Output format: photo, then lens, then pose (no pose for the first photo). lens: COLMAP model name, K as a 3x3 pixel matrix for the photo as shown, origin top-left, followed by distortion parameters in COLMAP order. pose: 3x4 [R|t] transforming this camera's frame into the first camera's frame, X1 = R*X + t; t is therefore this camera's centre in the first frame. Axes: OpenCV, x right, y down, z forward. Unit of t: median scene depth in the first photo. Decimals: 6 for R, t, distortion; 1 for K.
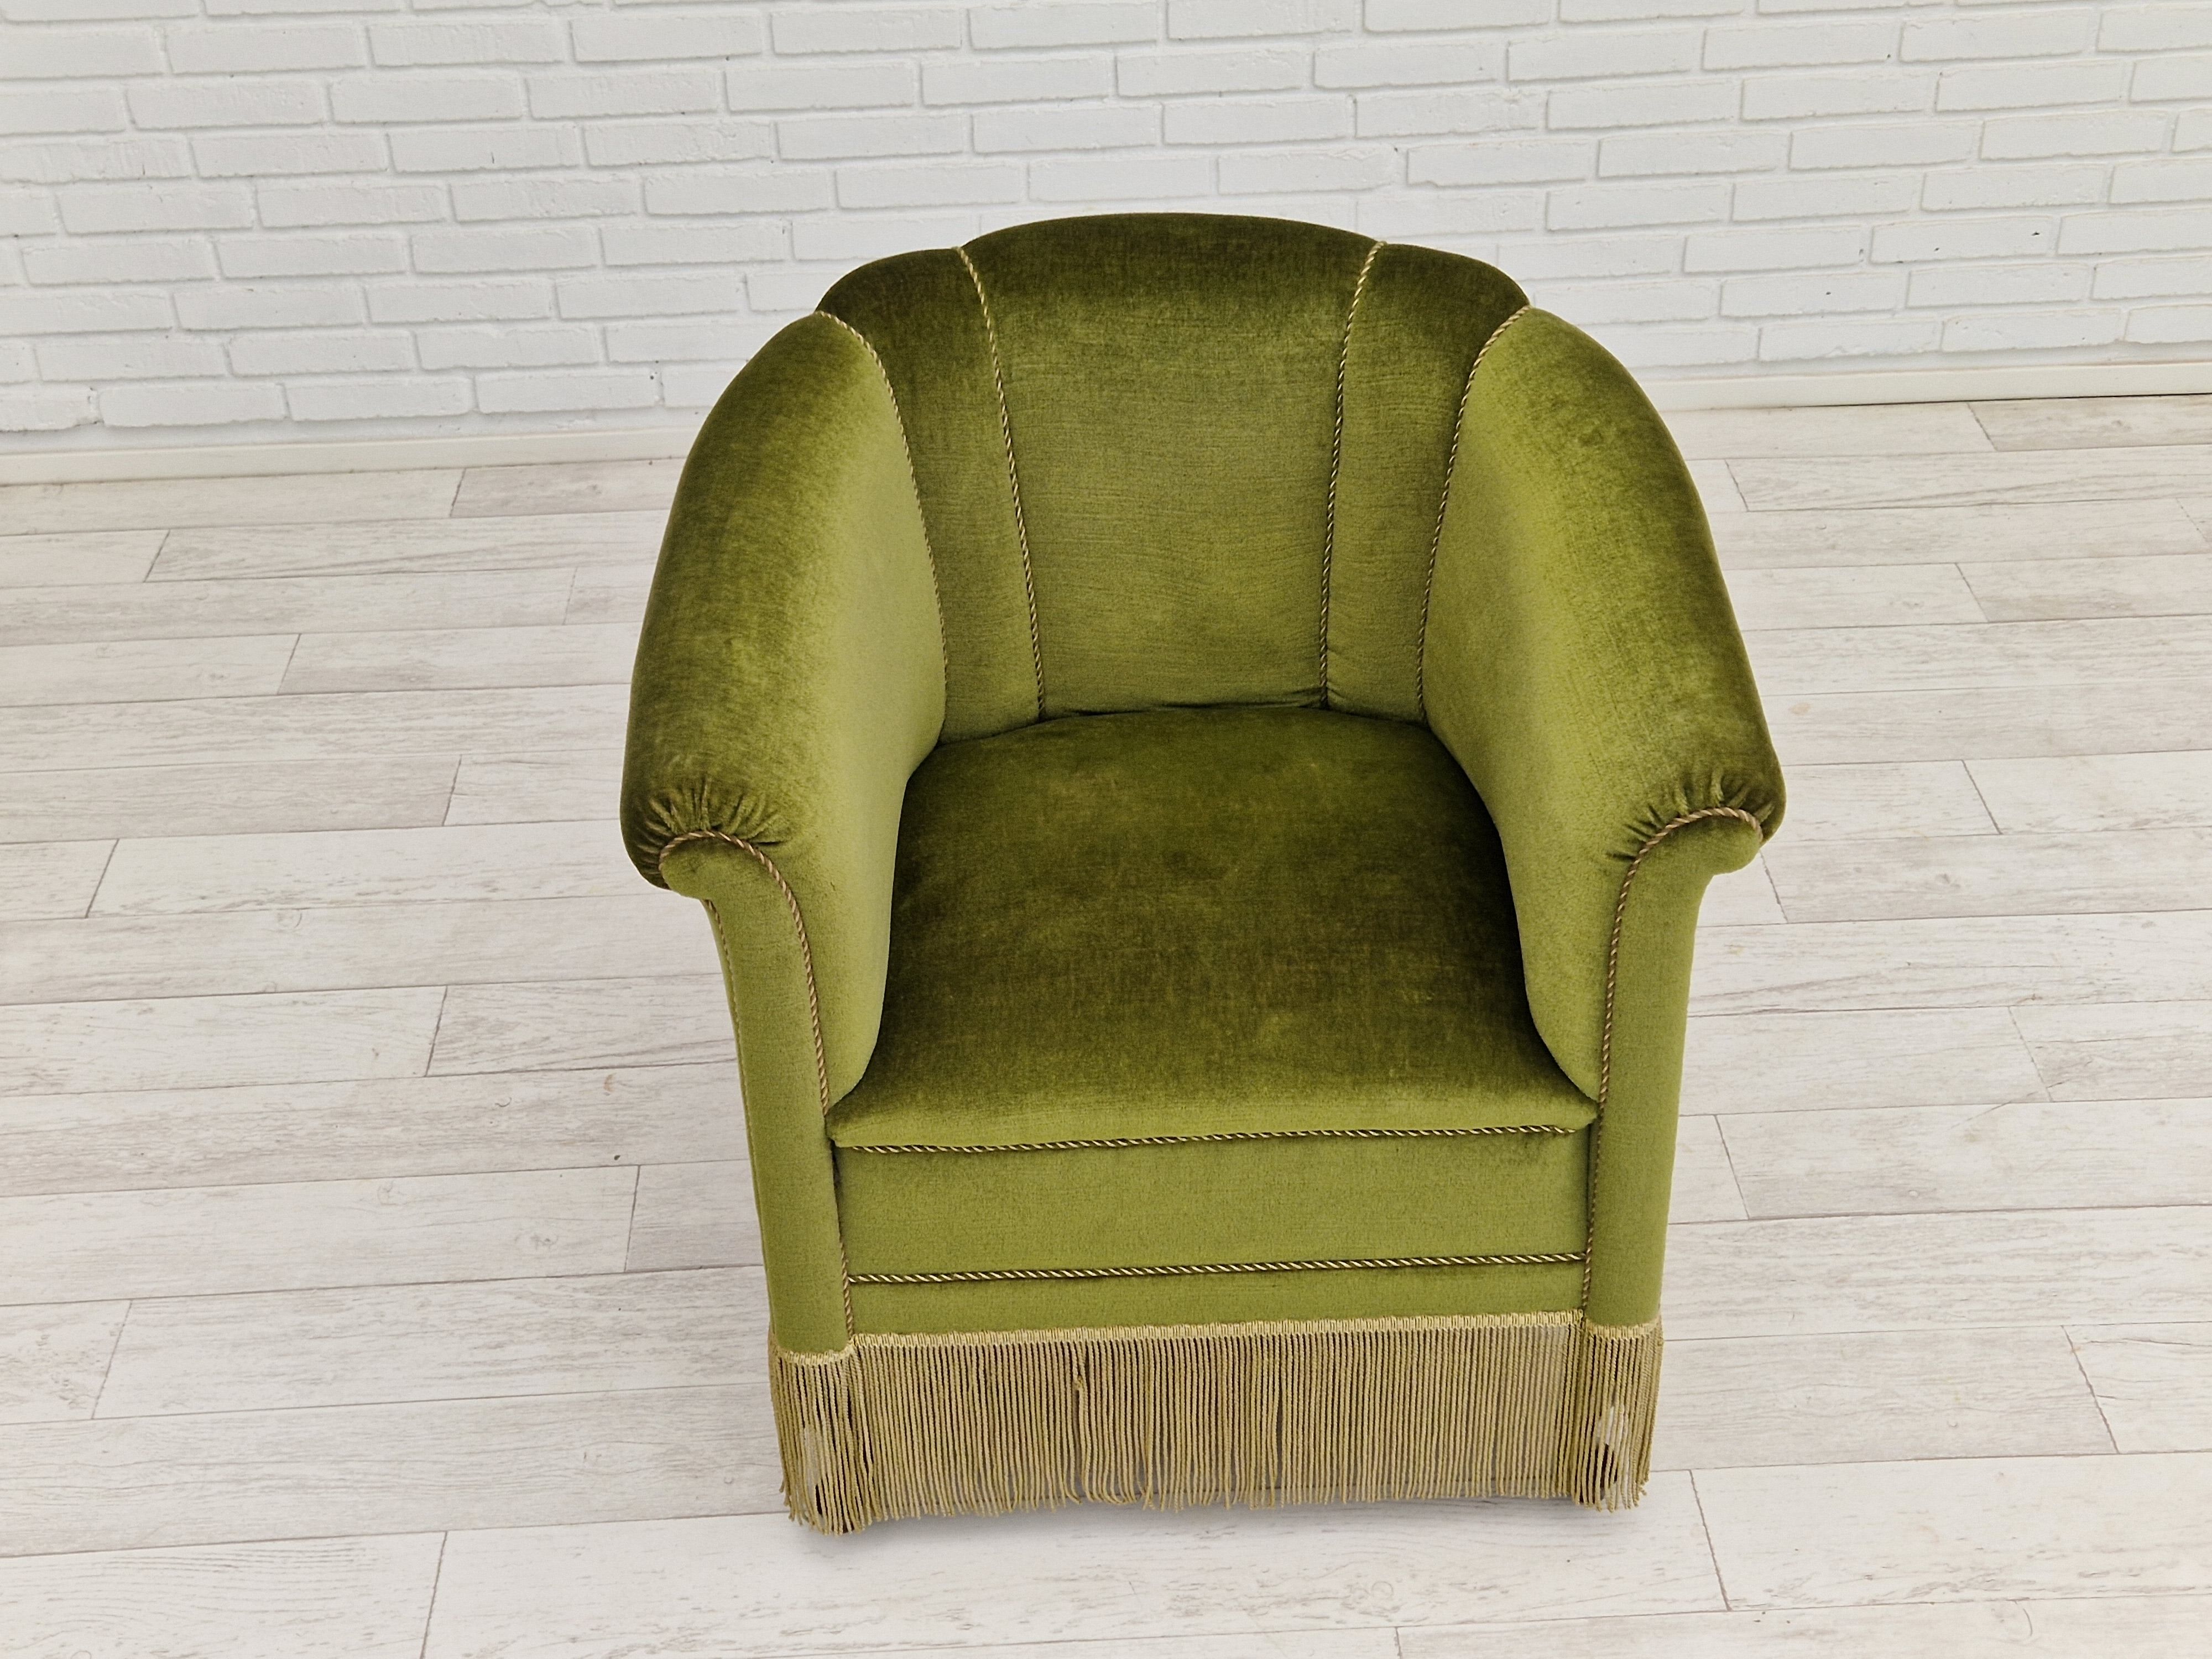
lens RADIAL K [[2836.5, 0, 1116.8], [0, 2836.5, 866.0], [0, 0, 1]] dist [0.065207, 0.000000]
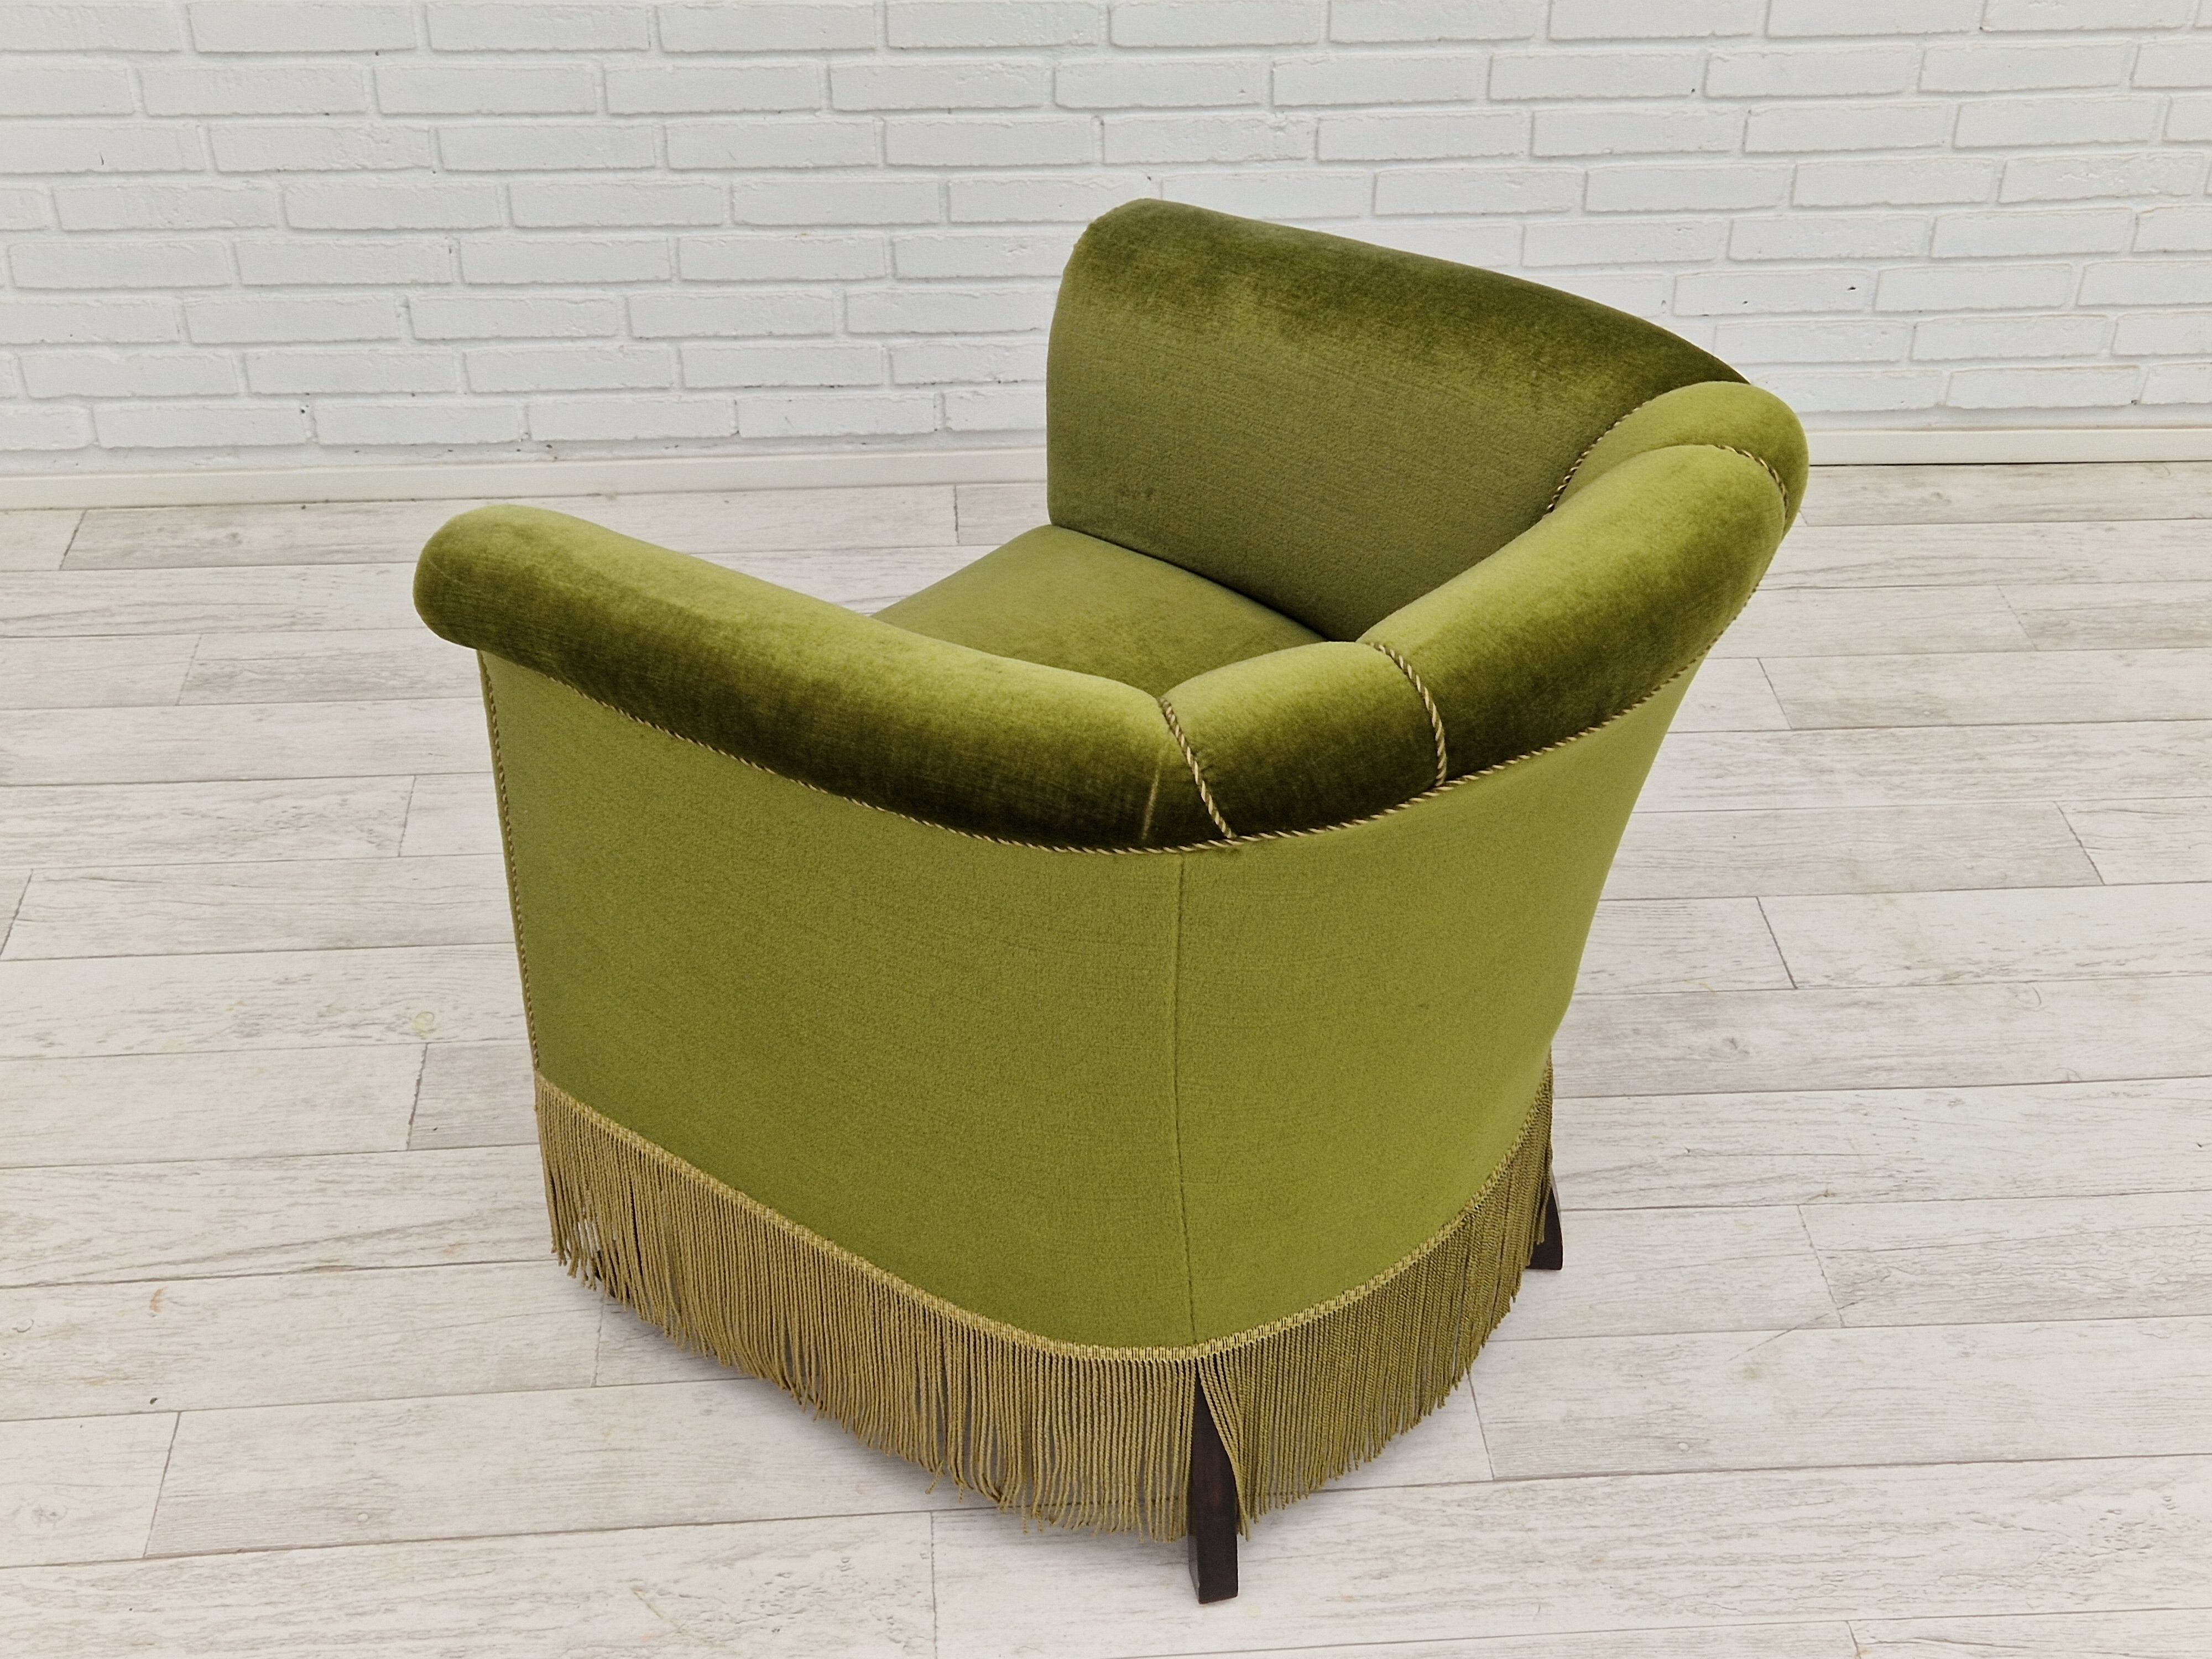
lens RADIAL K [[2836.5, 0, 1154.4], [0, 2836.5, 850.4], [0, 0, 1]] dist [0.065207, 0.000000]
pose [[0.997922, 0.009885, 0.063666, 0.051345], [-0.010863, 0.999828, 0.015028, -0.062346], [-0.063506, -0.015688, 0.997858, 0.124509]]
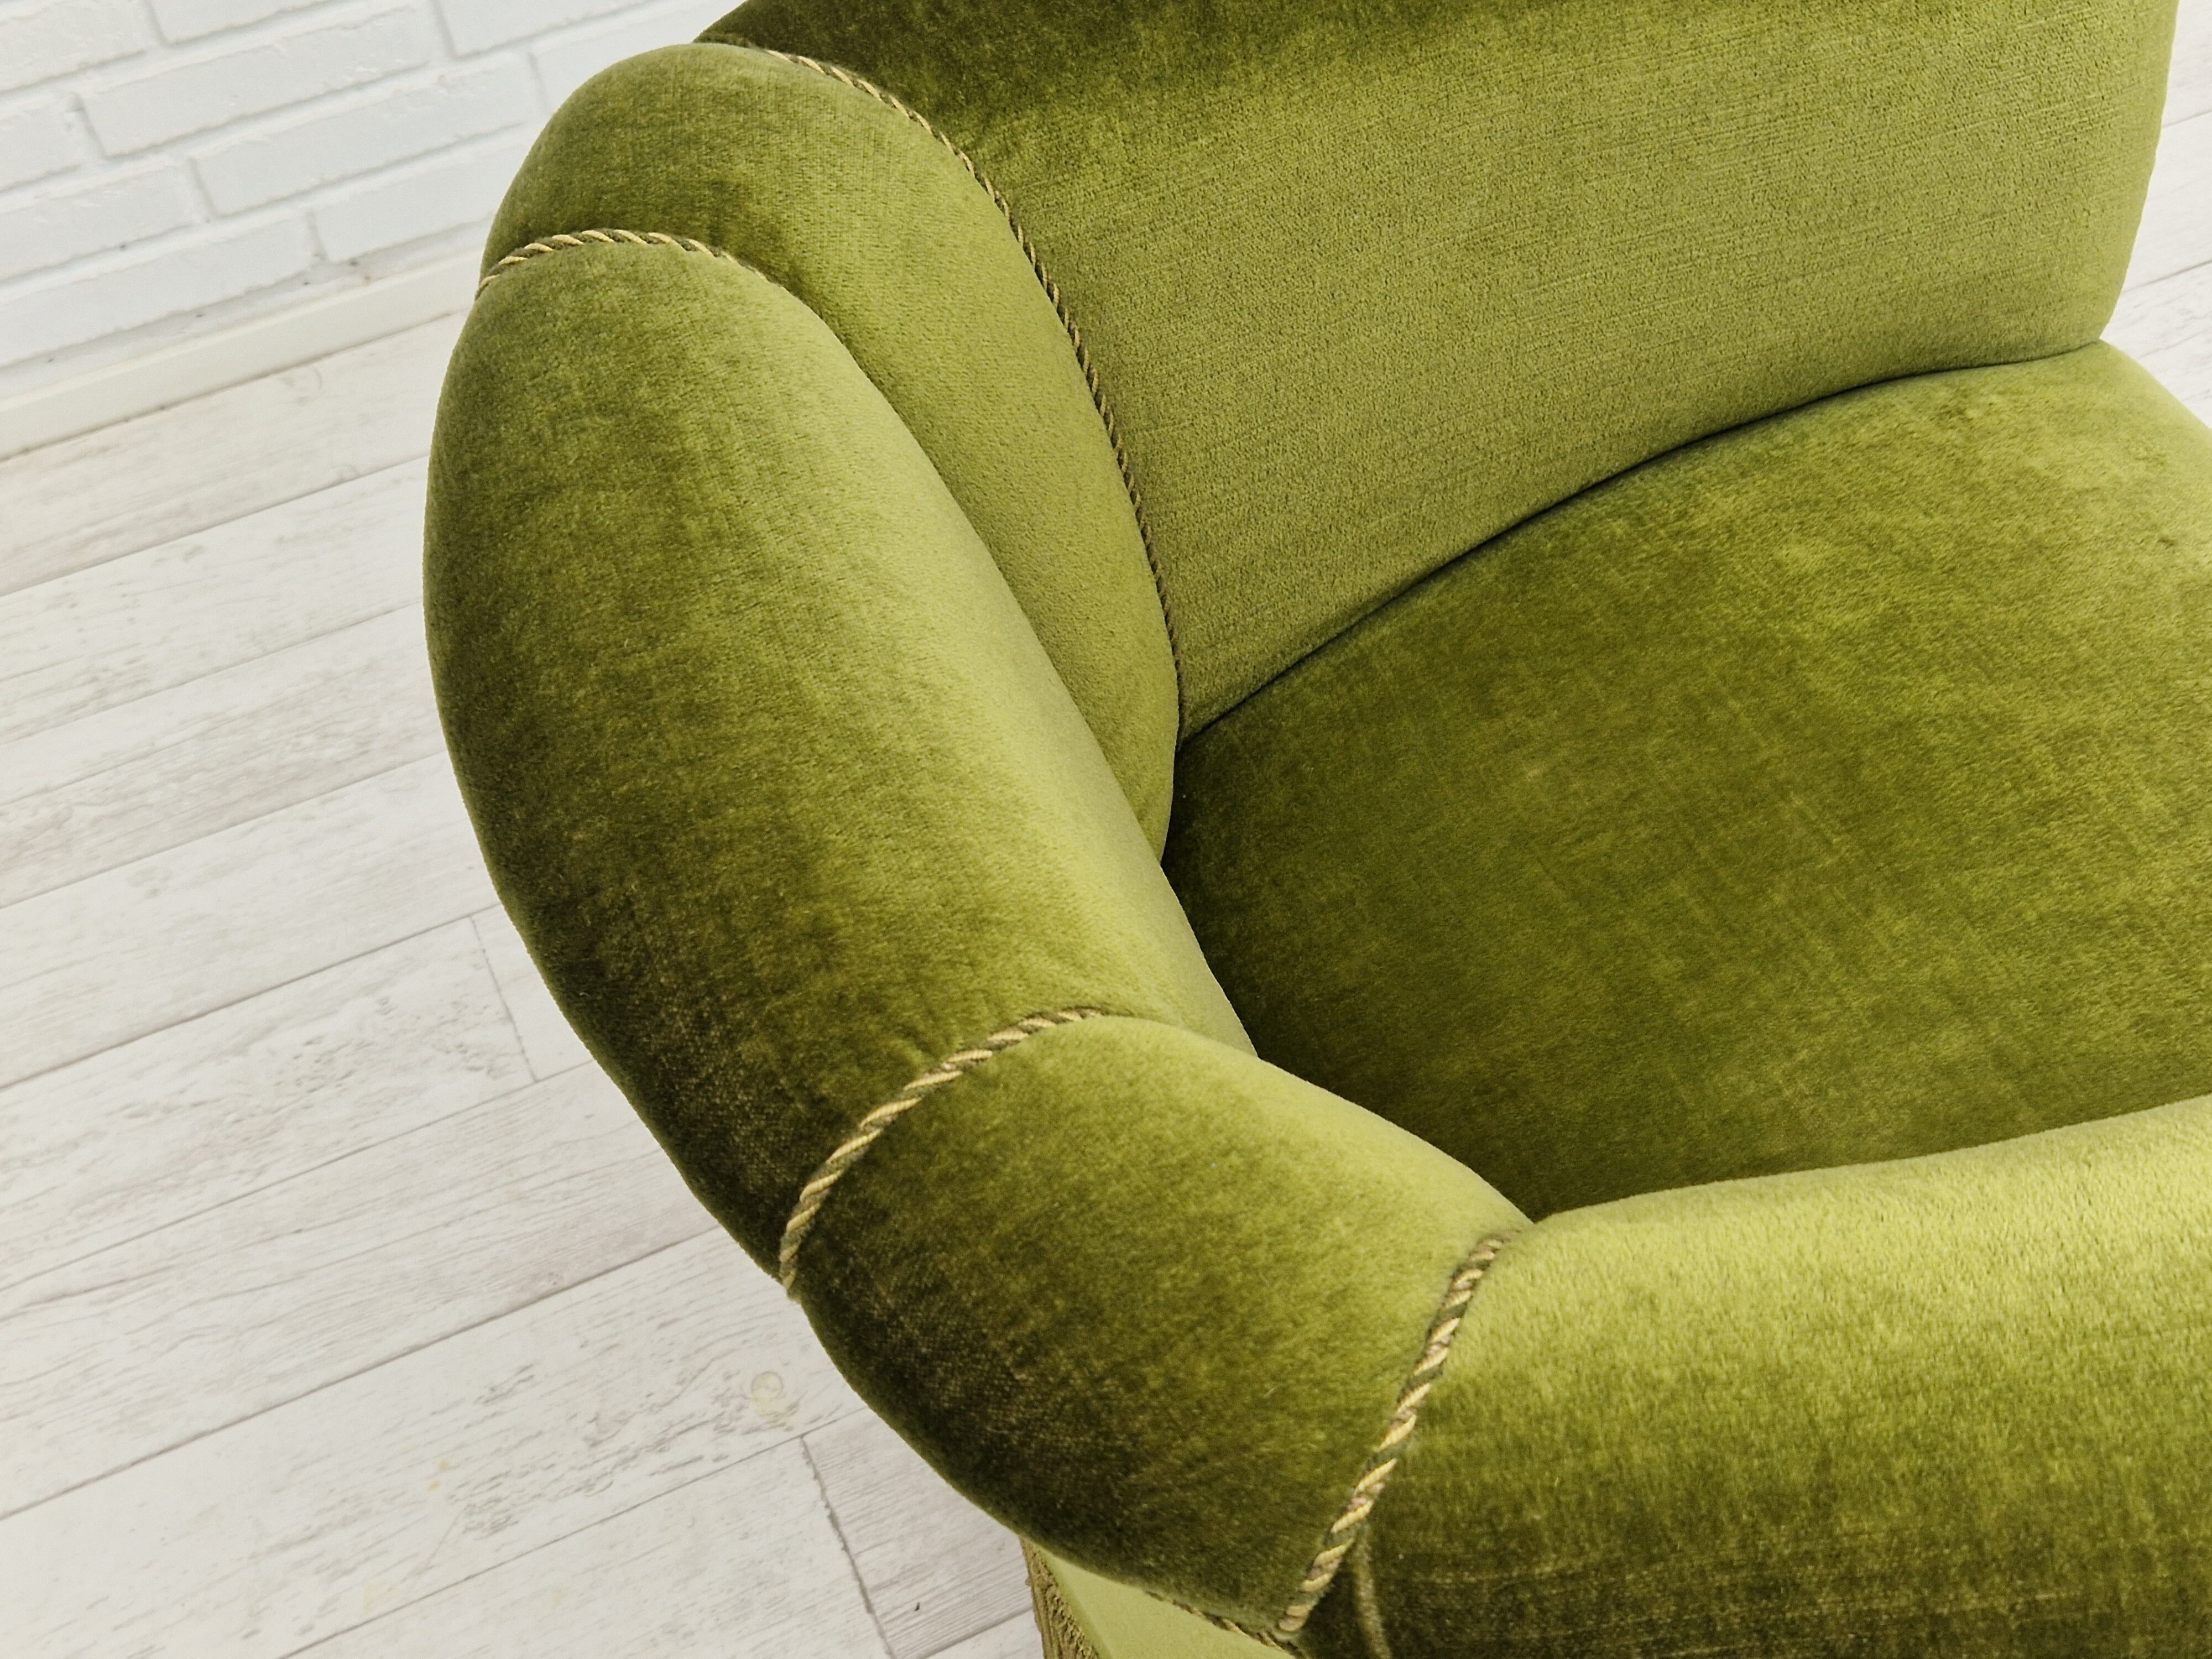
lens RADIAL K [[2836.5, 0, 1100.4], [0, 2836.5, 829.5], [0, 0, 1]] dist [0.065207, 0.000000]
pose [[0.928147, -0.307243, 0.210108, -0.125421], [0.254070, 0.935480, 0.245613, -0.189784], [-0.272015, -0.174583, 0.946324, 0.506479]]
